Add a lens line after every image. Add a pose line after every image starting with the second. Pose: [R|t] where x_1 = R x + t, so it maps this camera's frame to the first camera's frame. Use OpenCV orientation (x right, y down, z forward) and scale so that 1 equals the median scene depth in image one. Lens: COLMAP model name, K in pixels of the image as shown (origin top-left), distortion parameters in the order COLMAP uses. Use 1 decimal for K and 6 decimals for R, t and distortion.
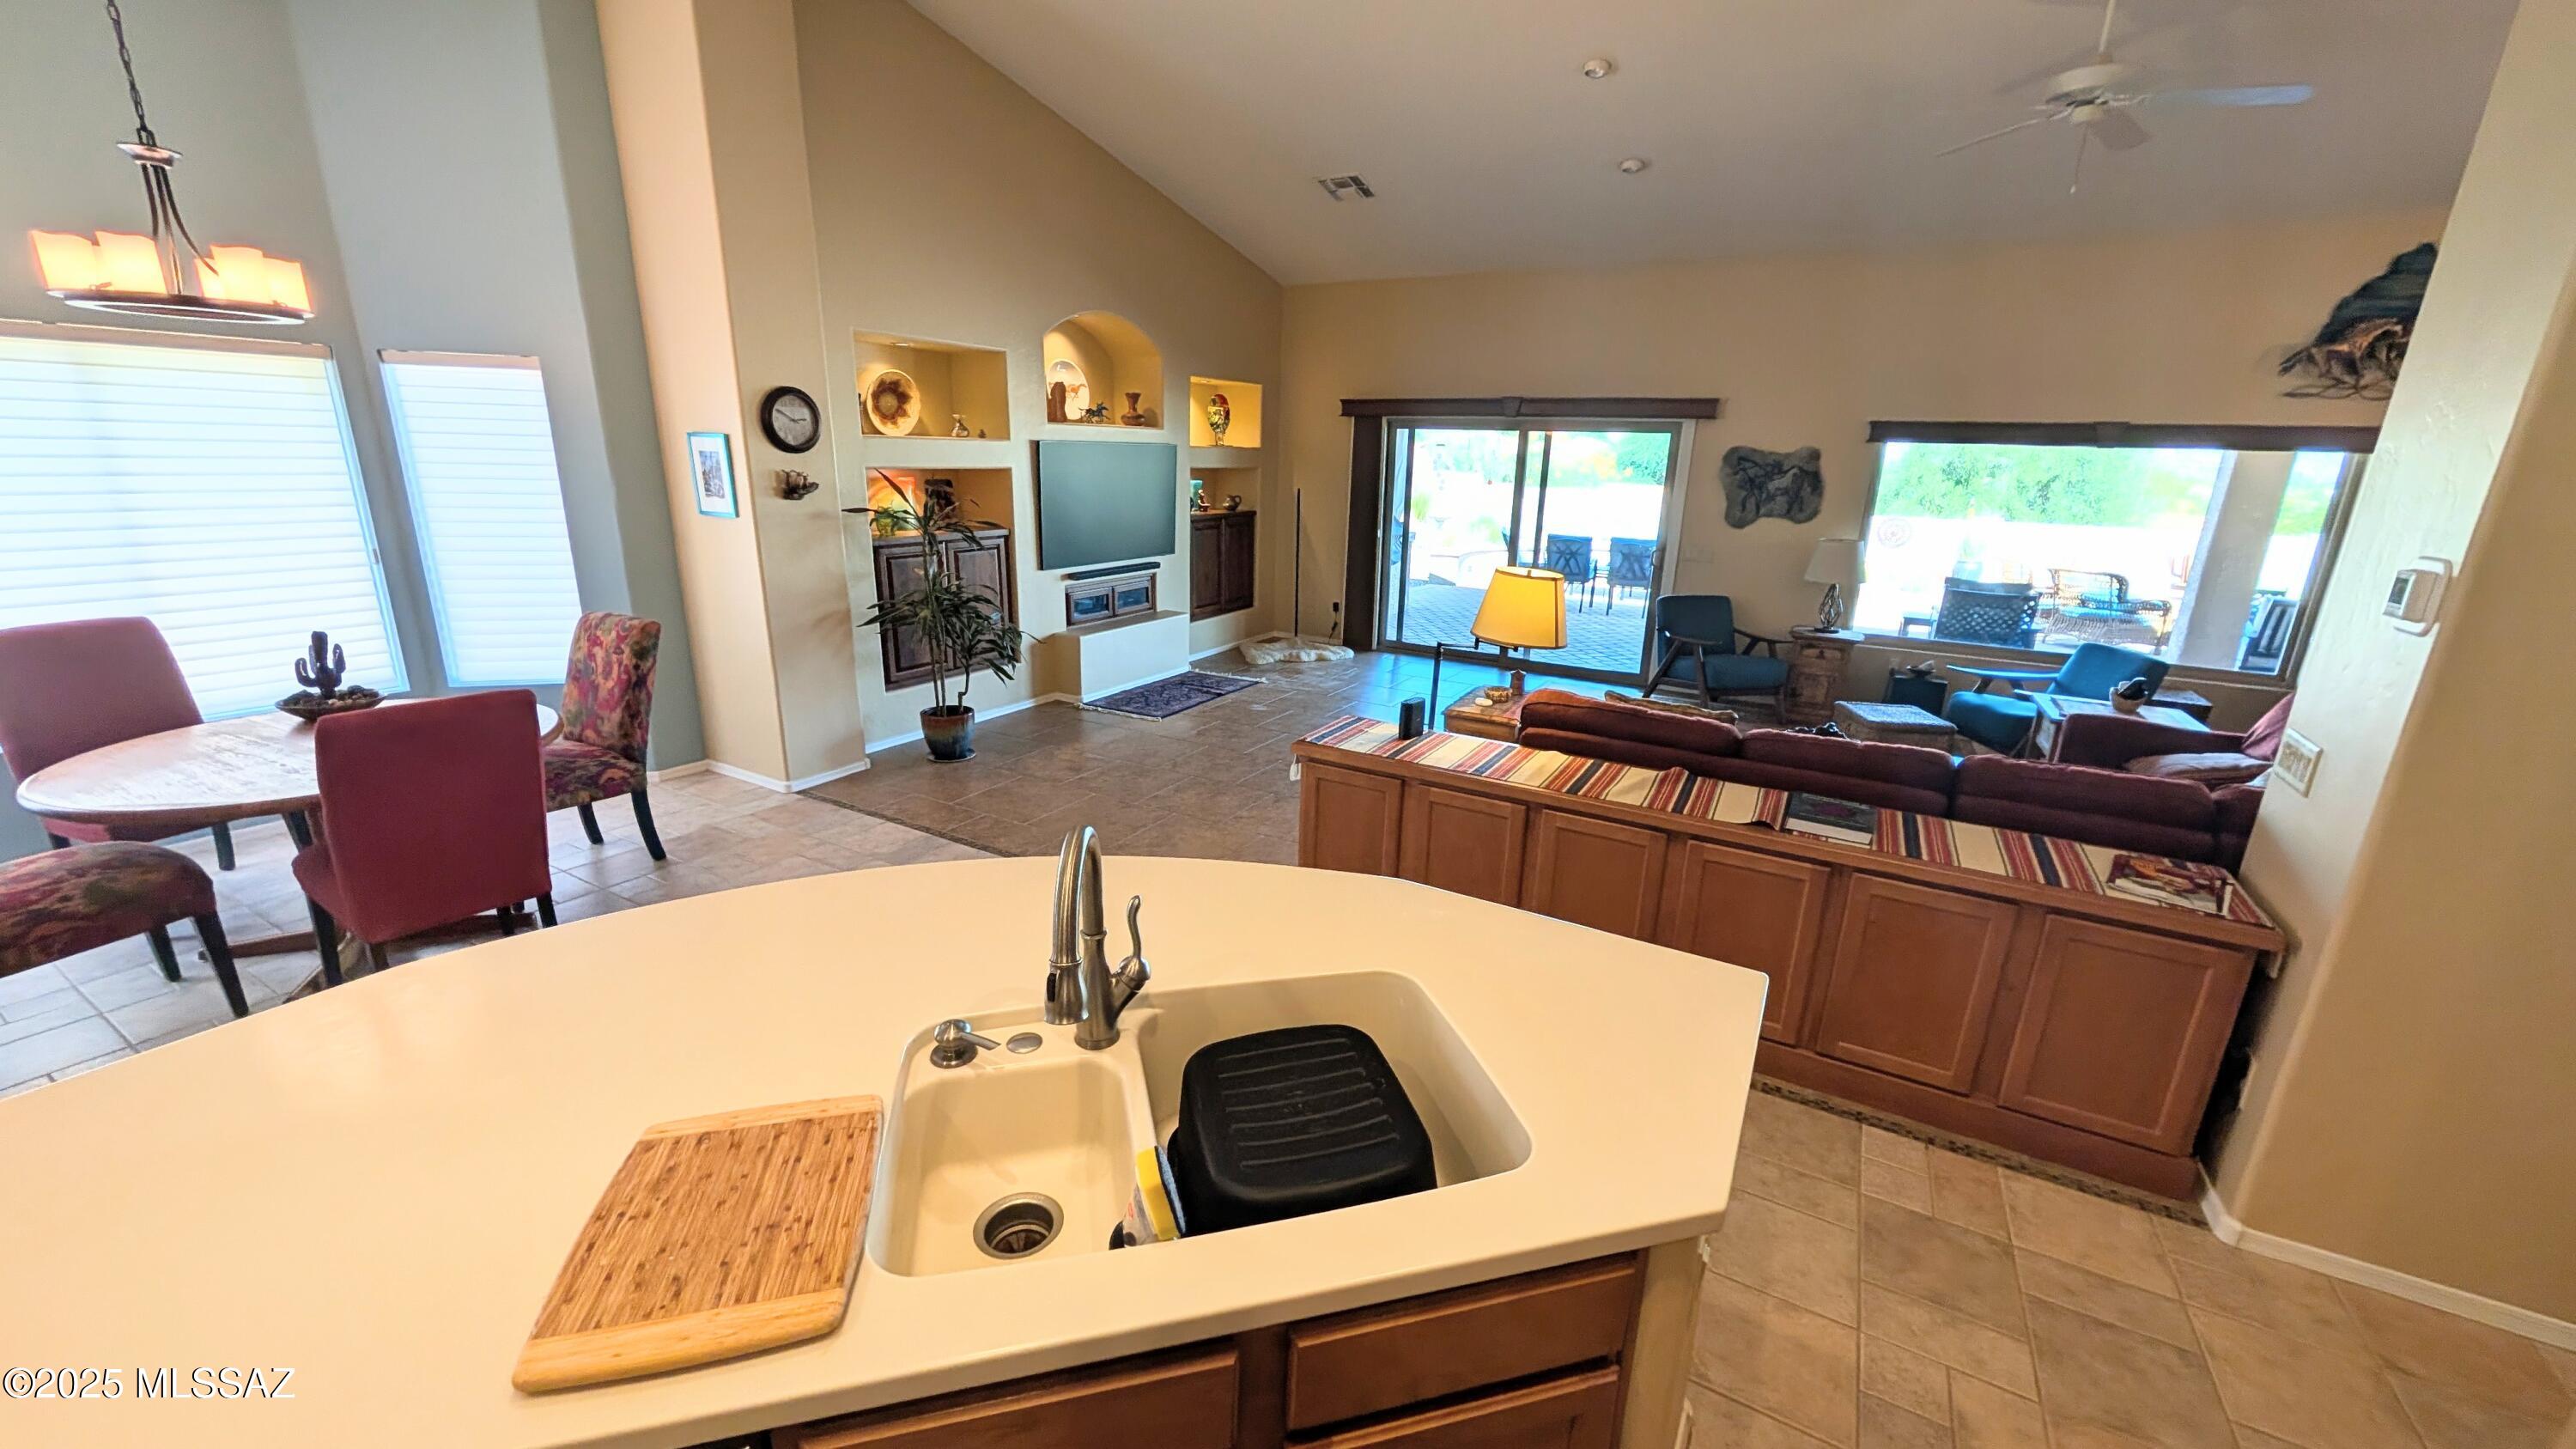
lens RADIAL K [[969.9, 0, 1289.5], [0, 969.9, 725.6], [0, 0, 1]] dist [0.000940, 0.000055]
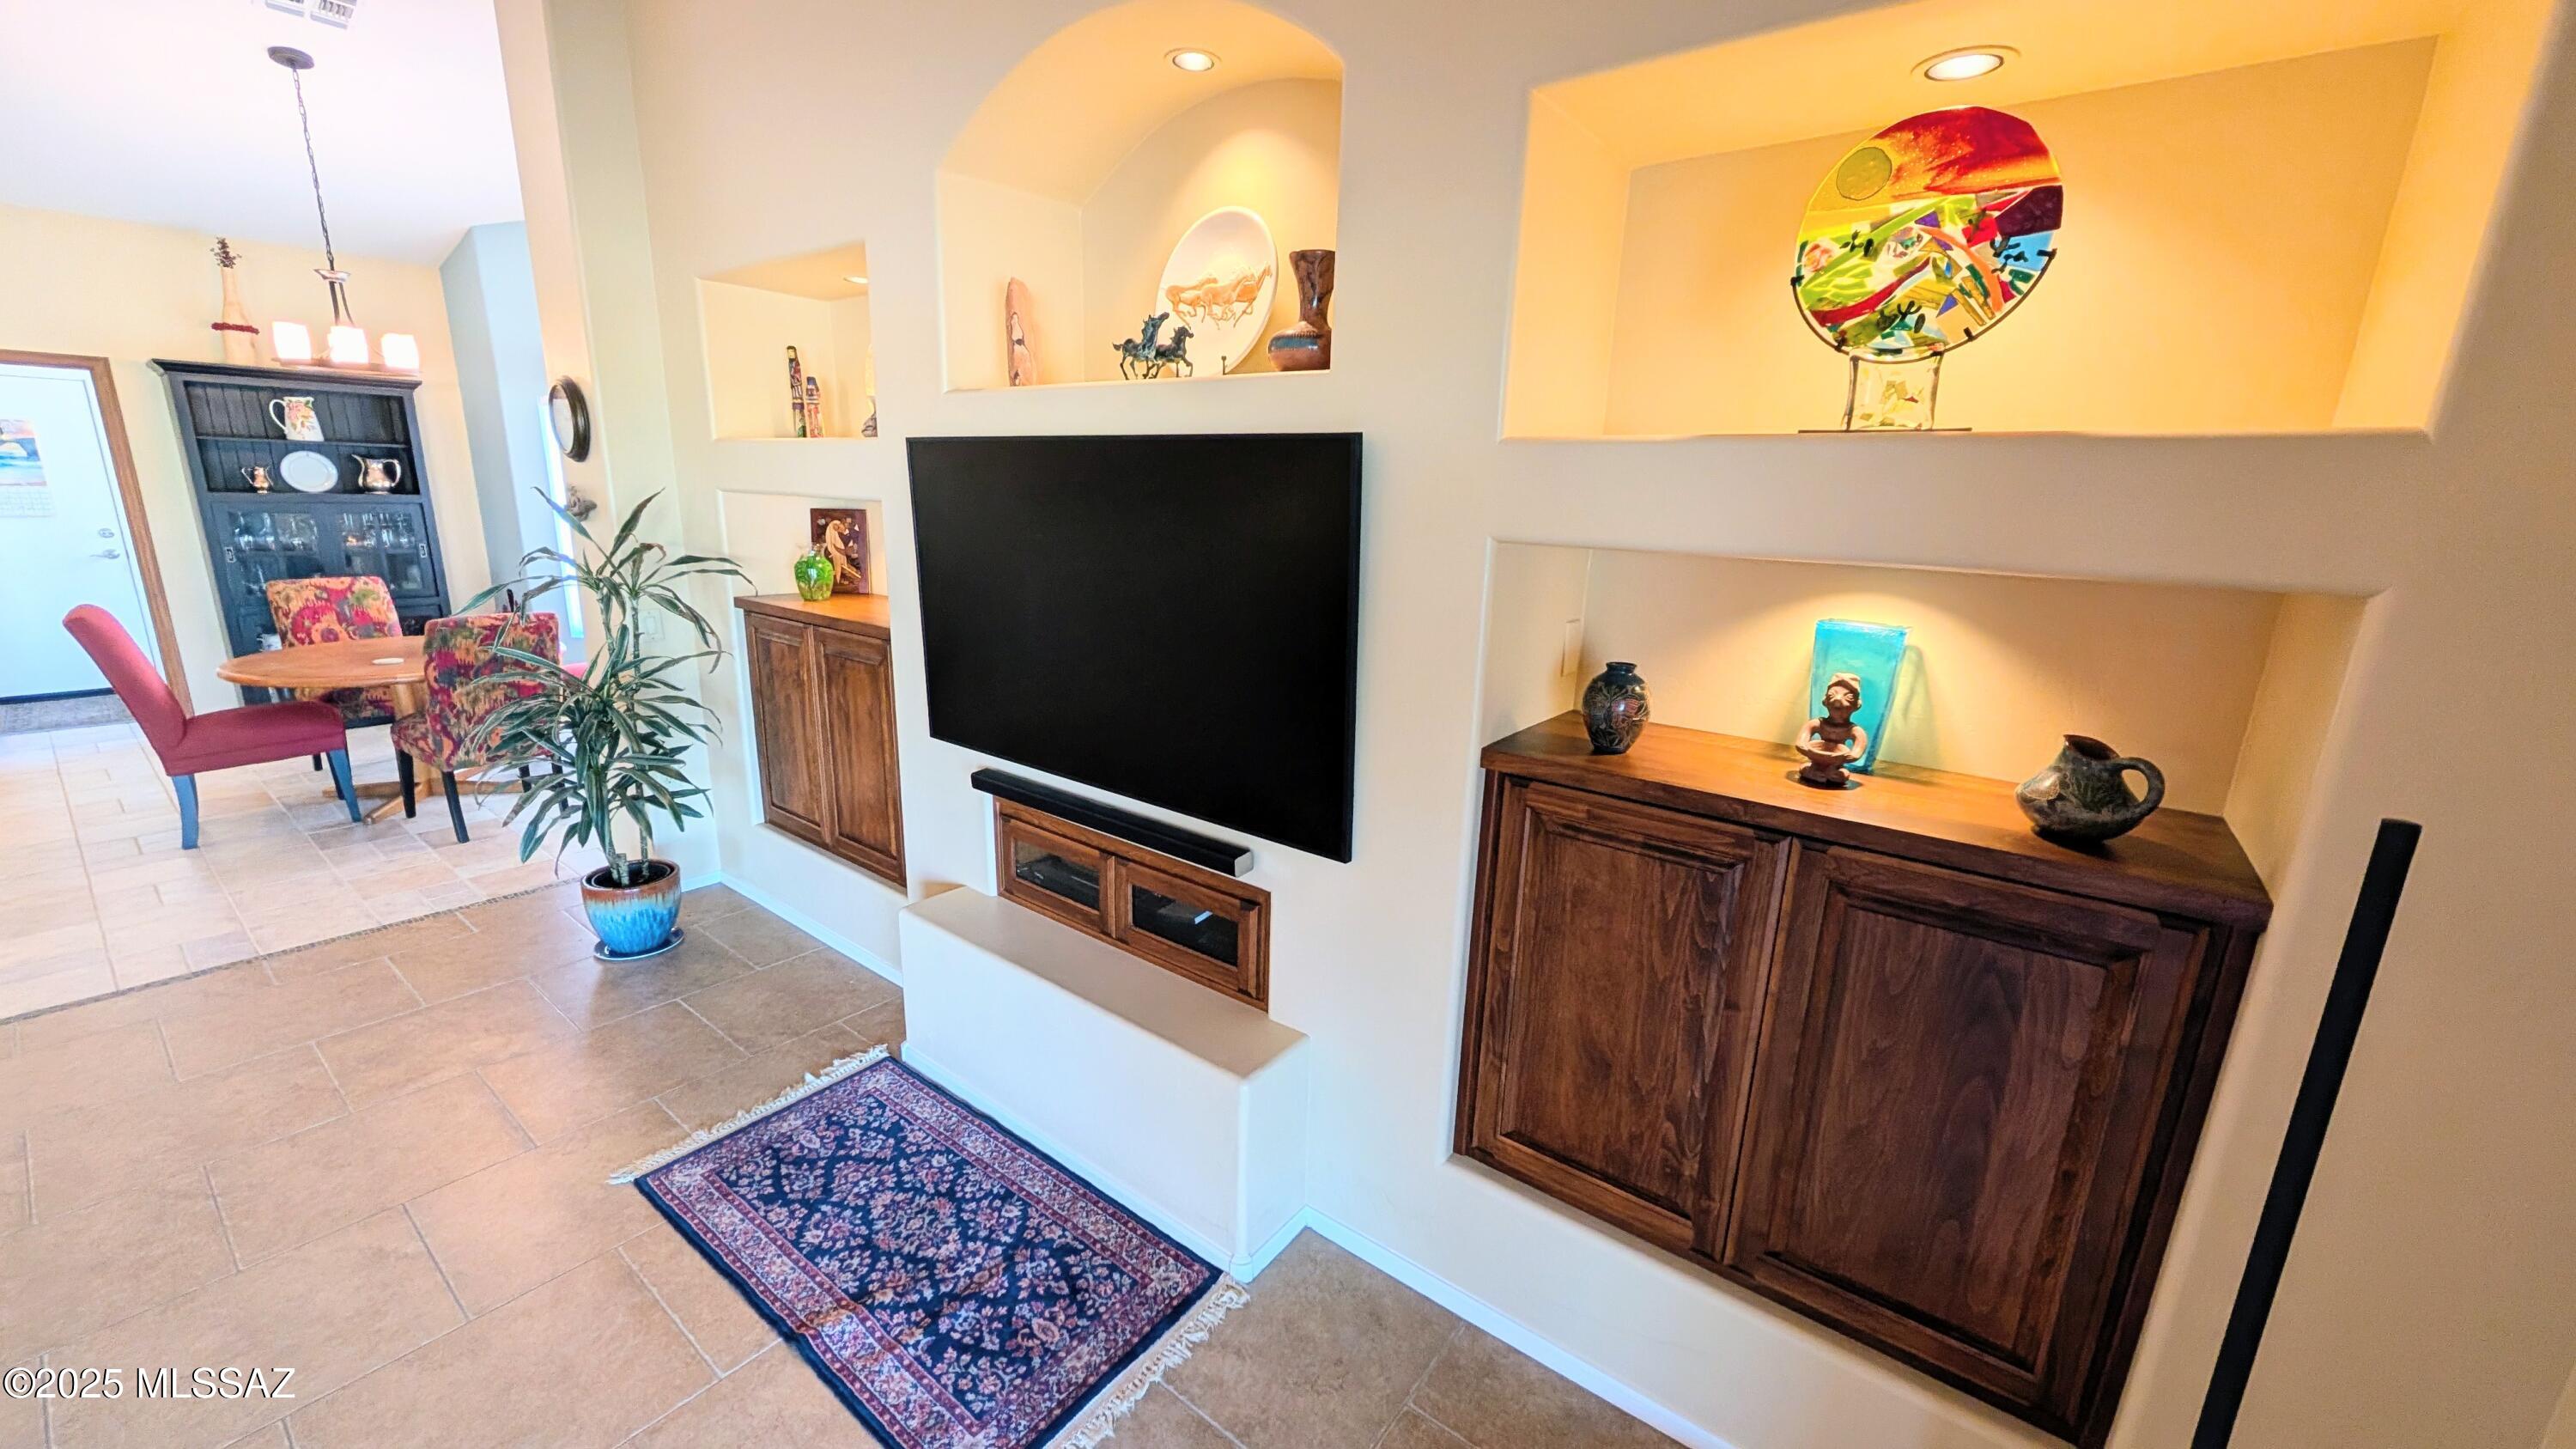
lens RADIAL K [[969.9, 0, 1289.5], [0, 969.9, 725.6], [0, 0, 1]] dist [0.000940, 0.000055]
pose [[-0.129505, 0.208613, -0.969386, 0.135965], [-0.303719, 0.922285, 0.239052, -0.296817], [0.943919, 0.325379, -0.056081, 1.100378]]
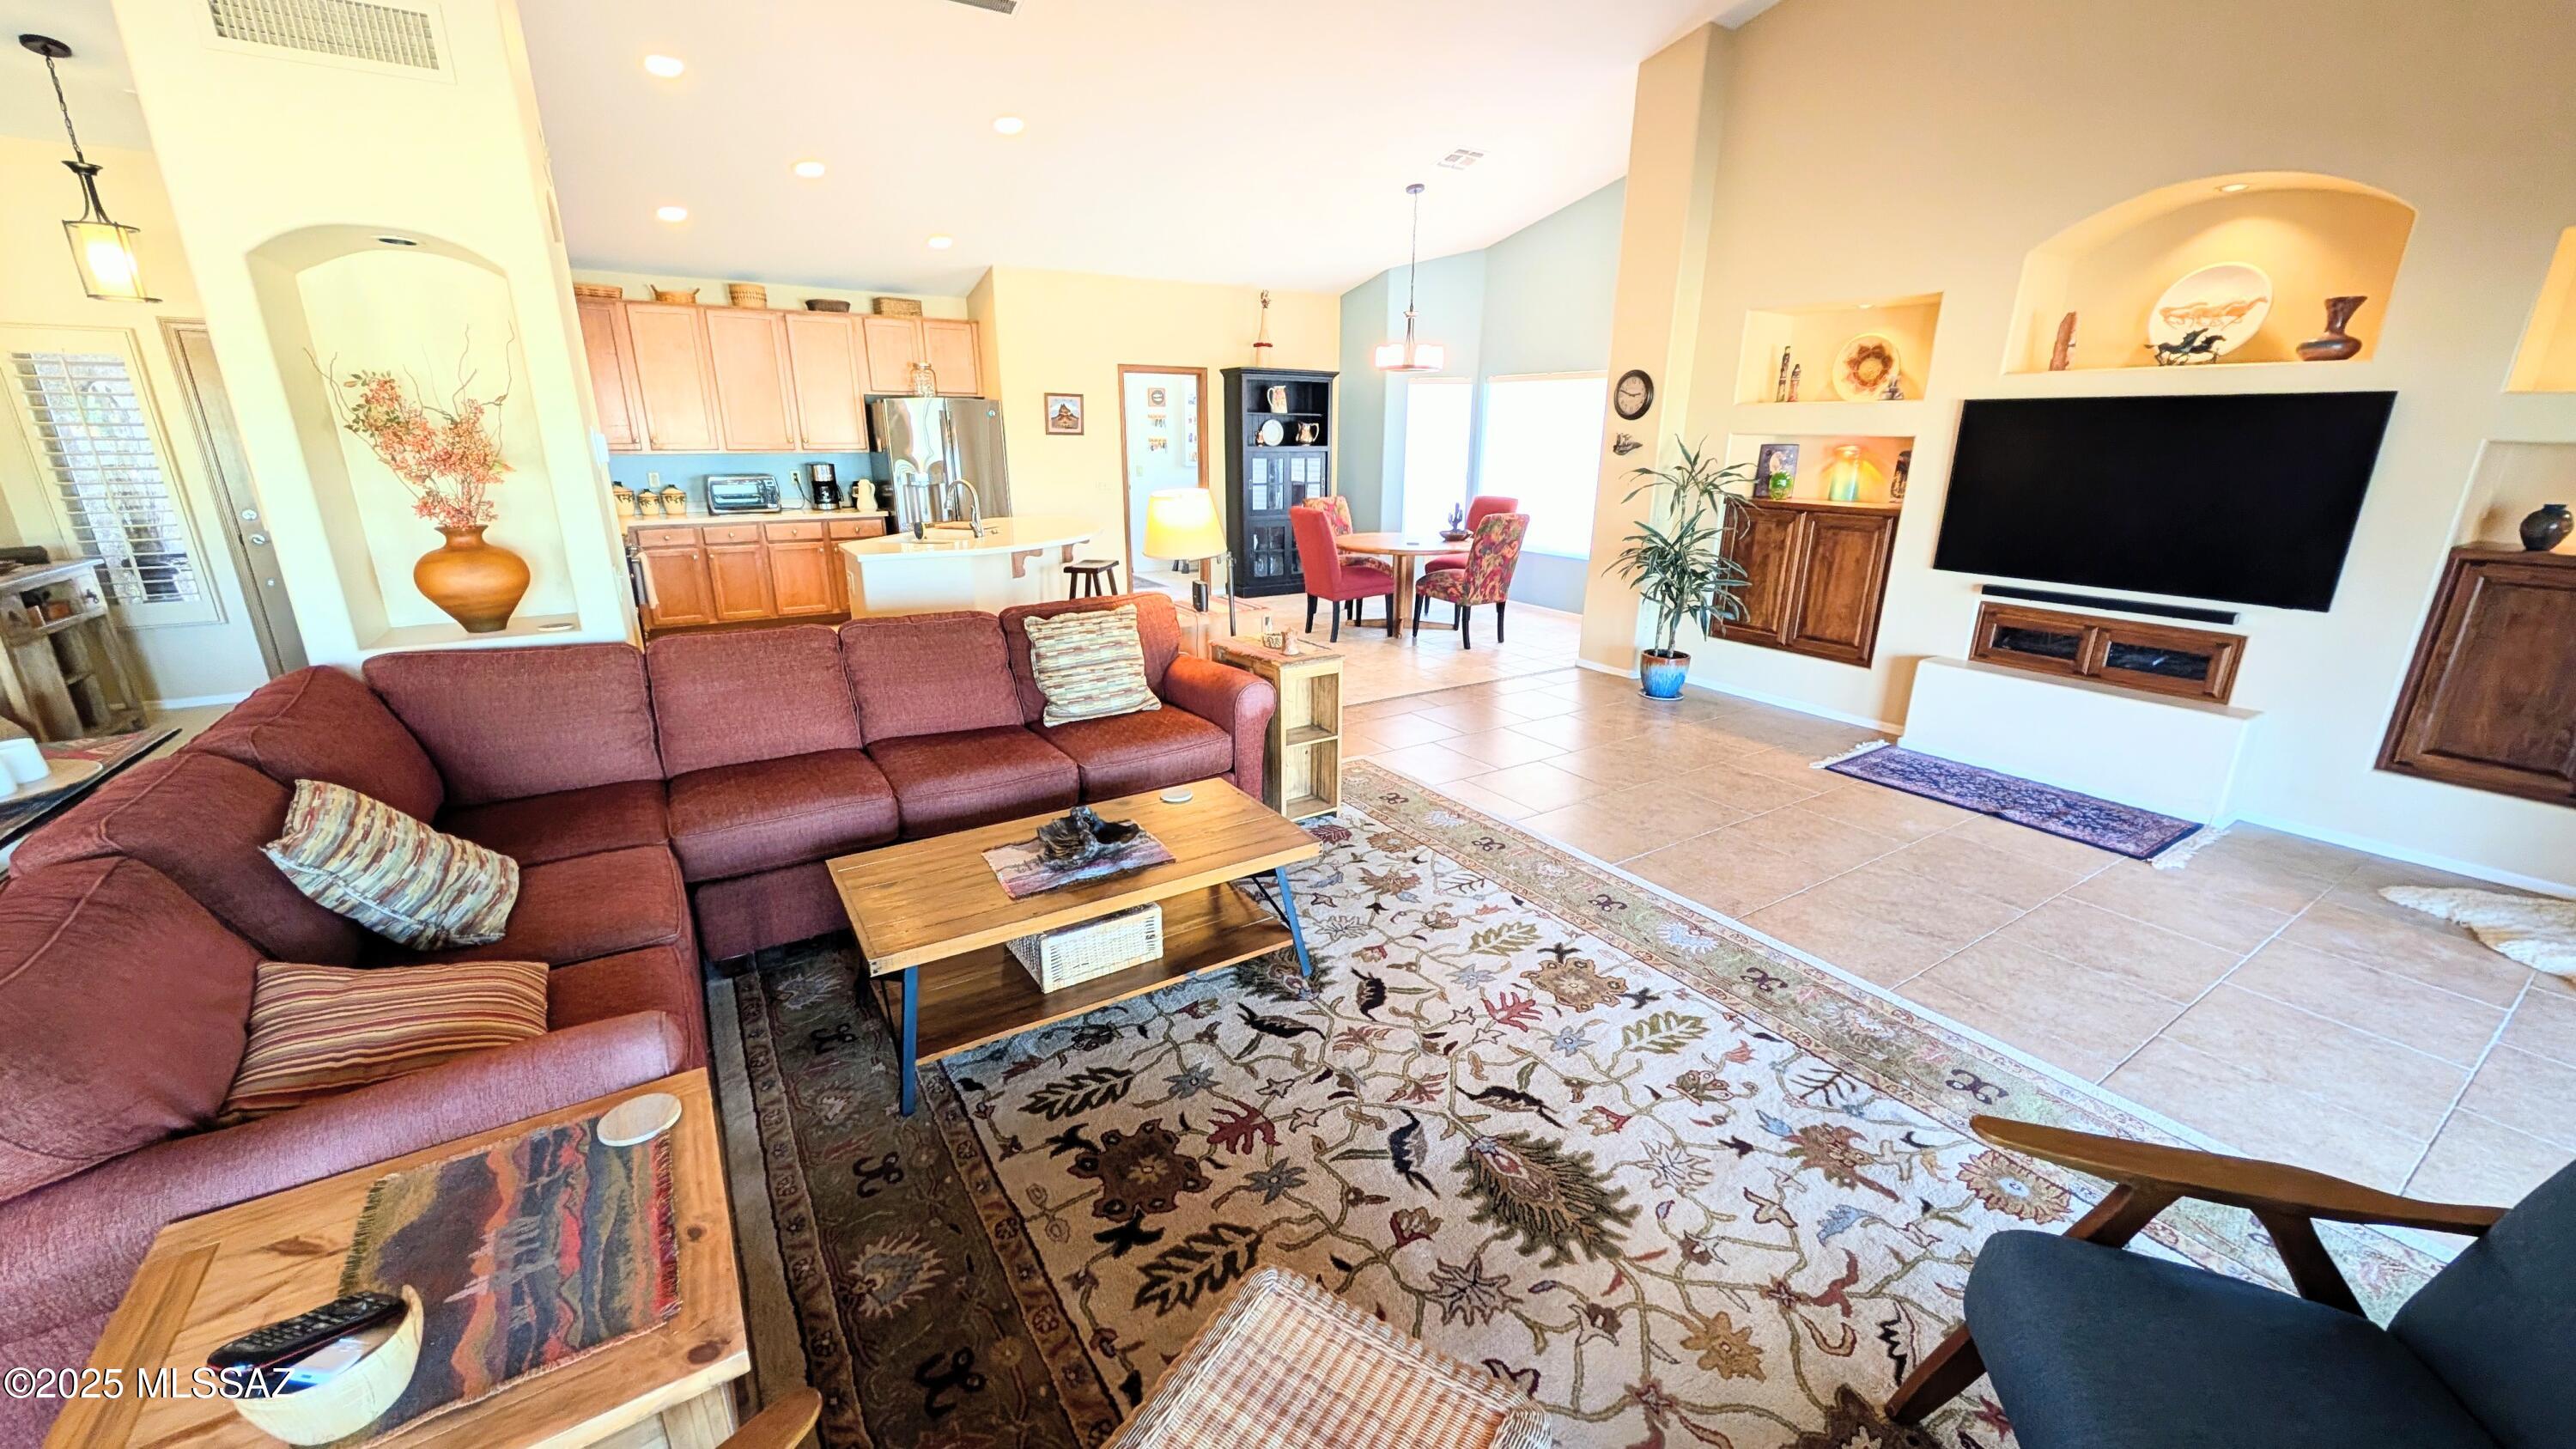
lens RADIAL K [[969.9, 0, 1289.5], [0, 969.9, 725.6], [0, 0, 1]] dist [0.000940, 0.000055]
pose [[-0.459639, 0.232230, -0.857205, 0.634488], [-0.260325, 0.887578, 0.380047, -0.196327], [0.849095, 0.397837, -0.347510, 0.826688]]
